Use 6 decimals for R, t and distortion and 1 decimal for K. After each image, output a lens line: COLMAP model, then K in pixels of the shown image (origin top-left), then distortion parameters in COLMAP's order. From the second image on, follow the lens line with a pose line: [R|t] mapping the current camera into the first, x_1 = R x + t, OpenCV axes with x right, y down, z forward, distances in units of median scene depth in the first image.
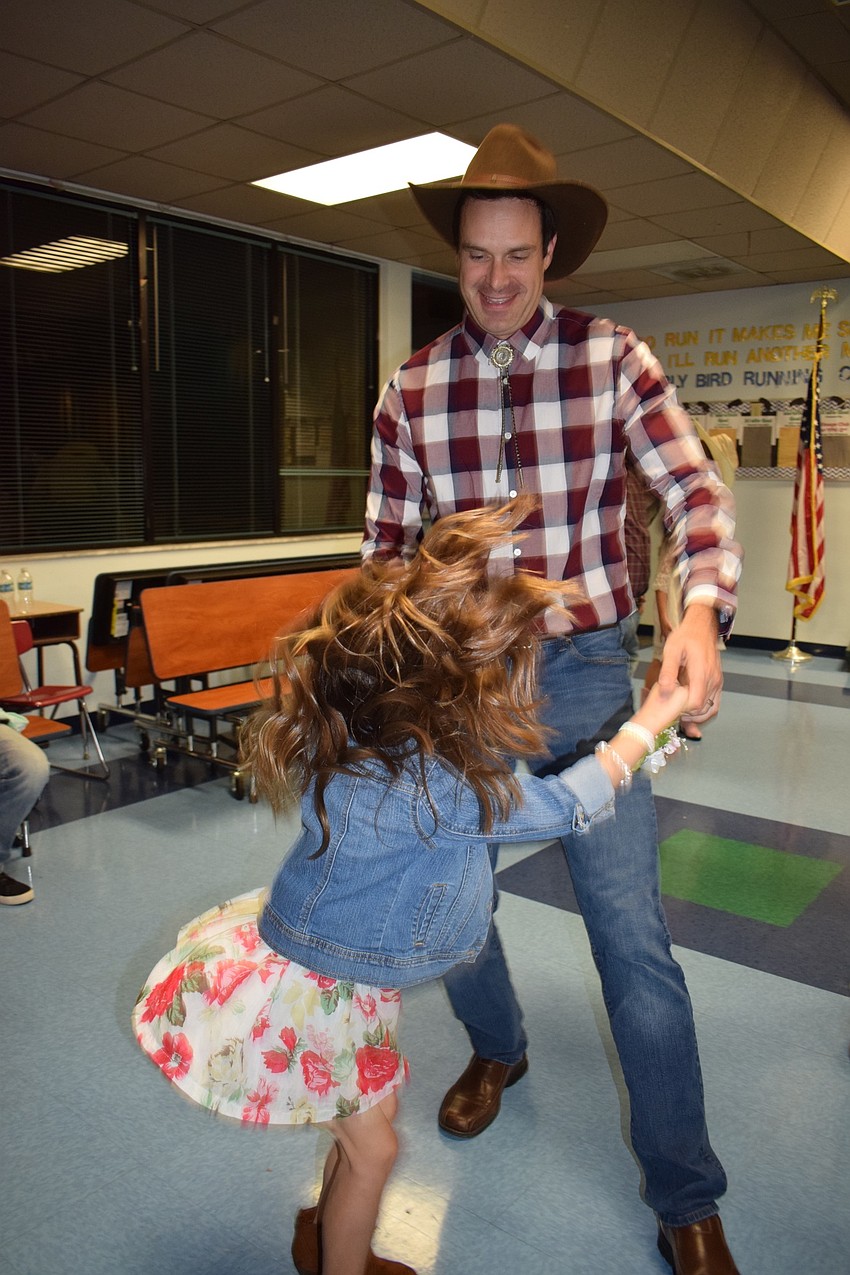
lens RADIAL K [[983.7, 0, 425.0], [0, 983.7, 637.5], [0, 0, 1]] dist [-0.000463, -0.000157]
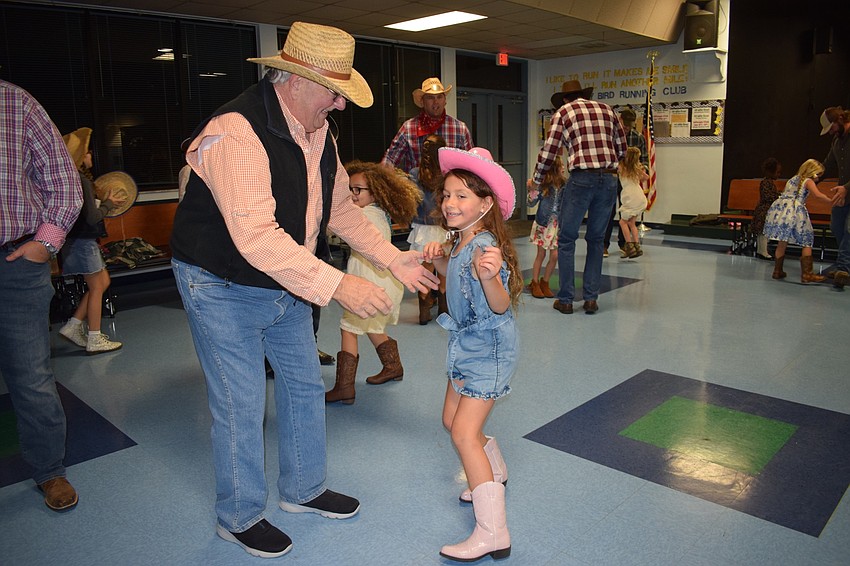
lens RADIAL K [[655.8, 0, 425.0], [0, 655.8, 283.0], [0, 0, 1]] dist [-0.000463, -0.000157]
pose [[0.994977, -0.004351, -0.100012, 0.058154], [0.007623, 0.999447, 0.032362, 0.086419], [0.099815, -0.032962, 0.994460, -0.436643]]
